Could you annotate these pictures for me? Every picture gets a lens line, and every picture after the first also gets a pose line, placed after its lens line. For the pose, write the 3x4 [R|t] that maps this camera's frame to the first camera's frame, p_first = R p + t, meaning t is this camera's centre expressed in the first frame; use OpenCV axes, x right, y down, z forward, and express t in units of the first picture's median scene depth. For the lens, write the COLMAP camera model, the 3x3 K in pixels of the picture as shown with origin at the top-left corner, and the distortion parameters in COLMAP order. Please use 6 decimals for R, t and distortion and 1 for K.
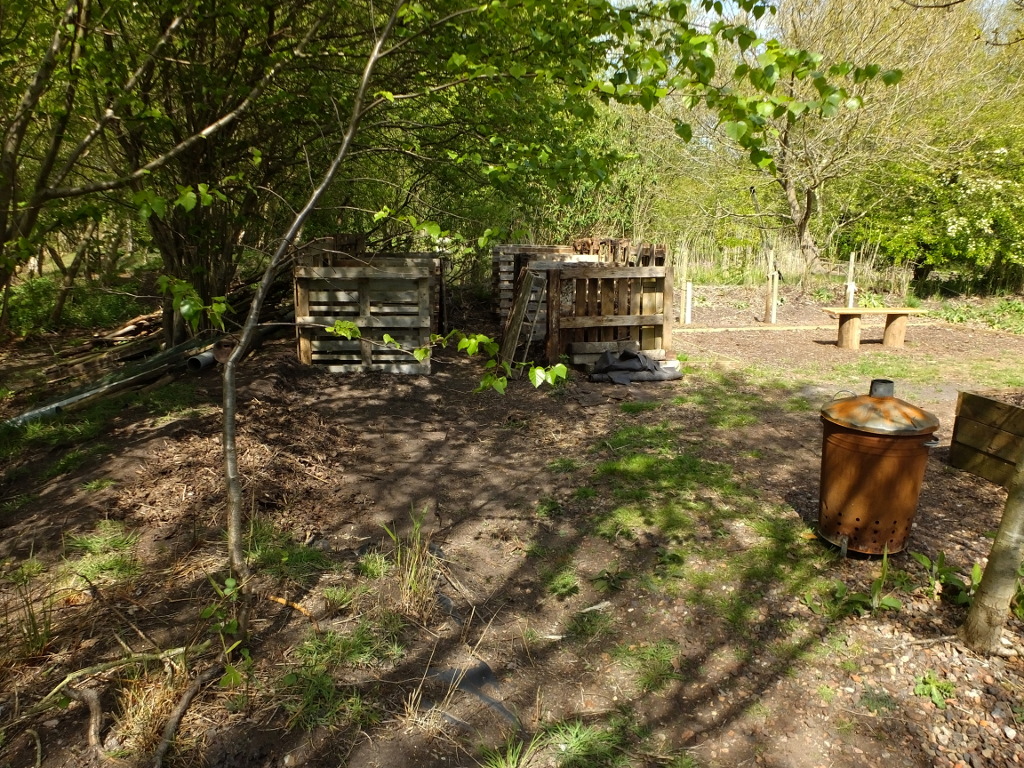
lens RADIAL K [[717.4, 0, 517.1], [0, 717.4, 383.3], [0, 0, 1]] dist [-0.092897, 0.060278]
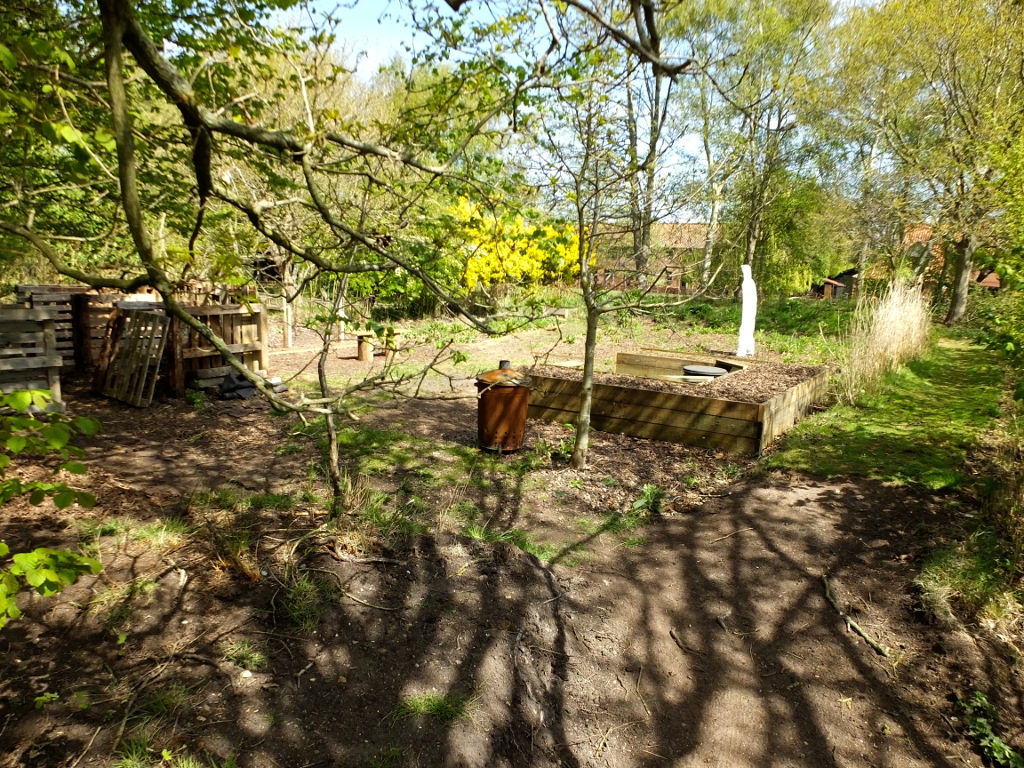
lens RADIAL K [[717.4, 0, 517.1], [0, 717.4, 383.3], [0, 0, 1]] dist [-0.092897, 0.060278]
pose [[0.678245, -0.093321, 0.728886, -0.395776], [0.127003, 0.991863, 0.008812, 0.020755], [-0.723778, 0.086594, 0.684578, -0.161946]]
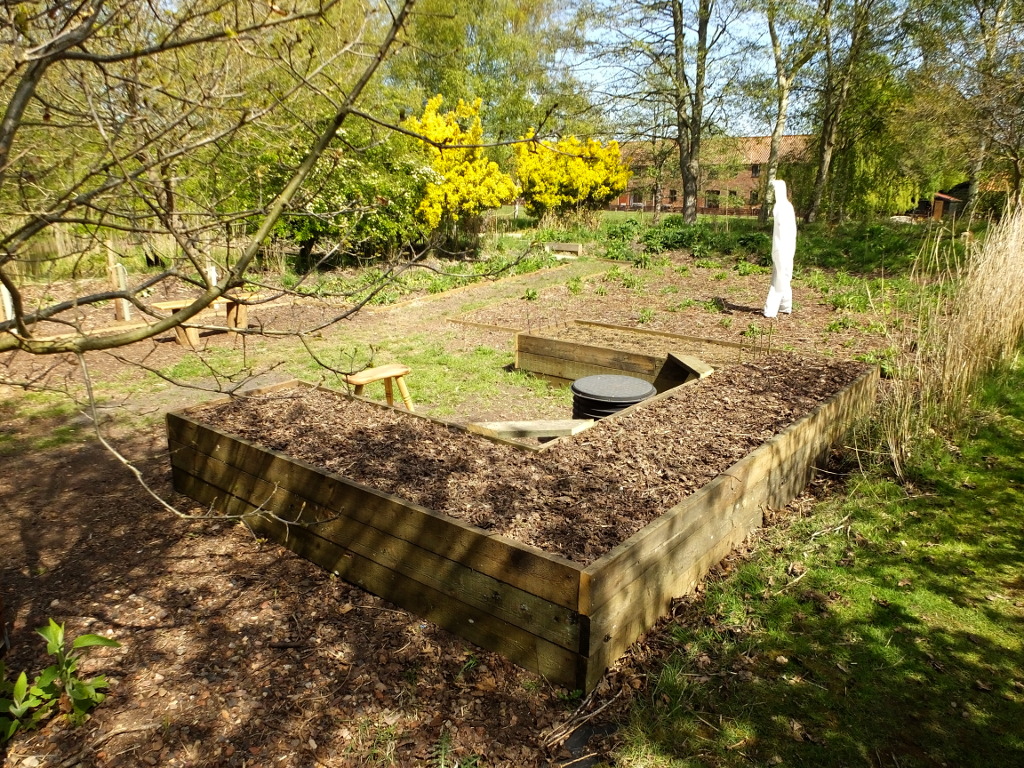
lens RADIAL K [[717.4, 0, 517.1], [0, 717.4, 383.3], [0, 0, 1]] dist [-0.092897, 0.060278]
pose [[0.763408, -0.169117, 0.623384, 0.252158], [0.142847, 0.985422, 0.092401, -0.025976], [-0.629923, 0.018509, 0.776437, -0.004929]]
